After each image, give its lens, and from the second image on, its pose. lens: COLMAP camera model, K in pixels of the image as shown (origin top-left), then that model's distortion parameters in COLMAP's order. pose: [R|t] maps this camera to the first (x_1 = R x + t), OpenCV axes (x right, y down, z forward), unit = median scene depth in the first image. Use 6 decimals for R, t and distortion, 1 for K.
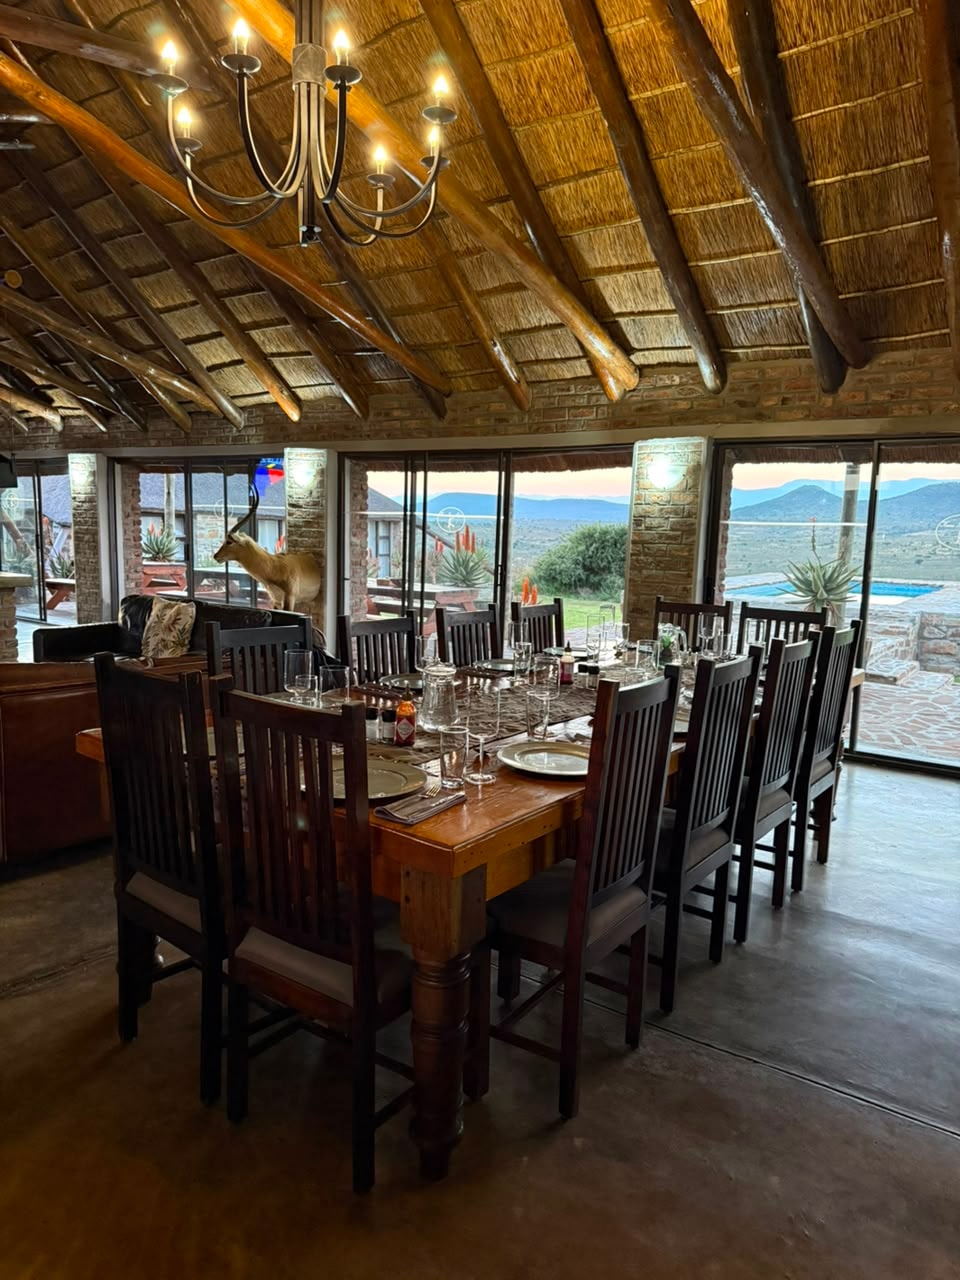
lens RADIAL K [[930.5, 0, 439.6], [0, 930.5, 644.0], [0, 0, 1]] dist [0.001750, -0.009699]
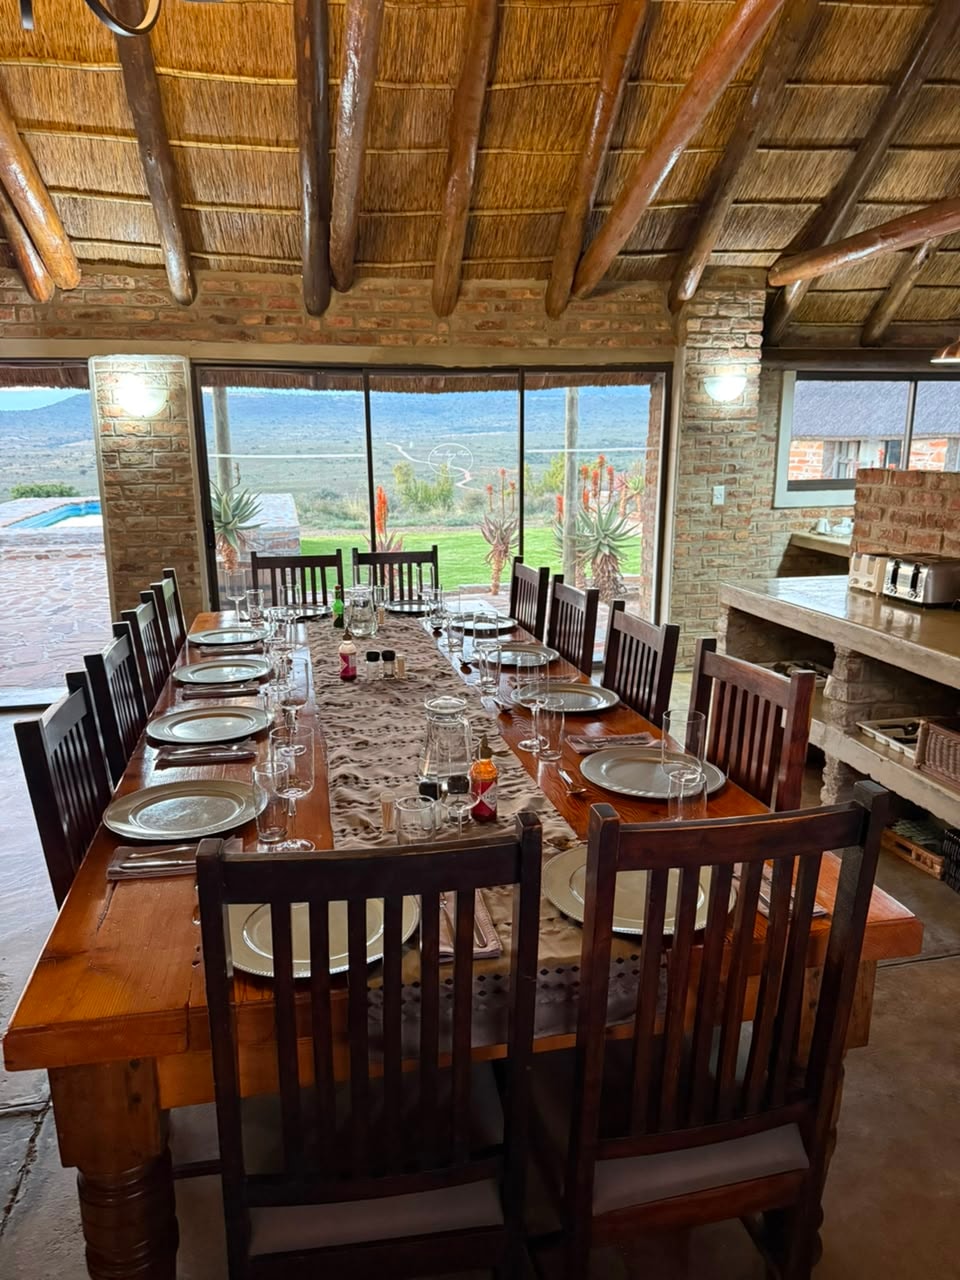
lens RADIAL K [[935.8, 0, 480.0], [0, 935.8, 640.0], [0, 0, 1]] dist [0.004375, -0.012272]
pose [[0.640925, -0.183474, 0.745353, -0.220043], [0.118878, 0.983024, 0.139756, -0.050969], [-0.758342, -0.000968, 0.651856, 0.220317]]
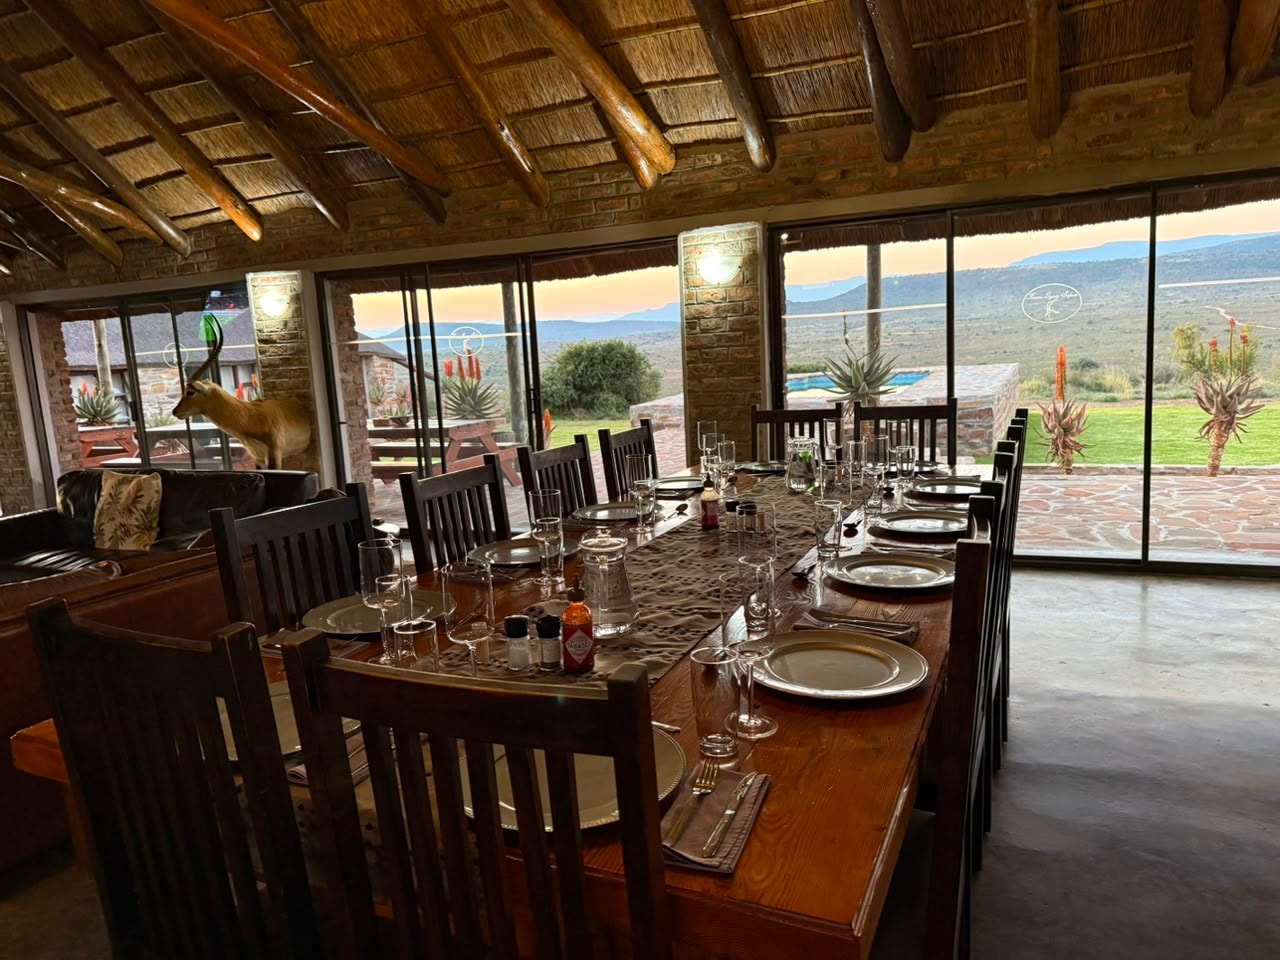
lens RADIAL K [[935.8, 0, 613.5], [0, 935.8, 481.4], [0, 0, 1]] dist [0.004375, -0.012272]
pose [[0.972509, -0.113696, 0.203221, -0.054084], [0.111251, 0.993516, 0.023455, -0.013284], [-0.204570, -0.000202, 0.978852, 0.153972]]
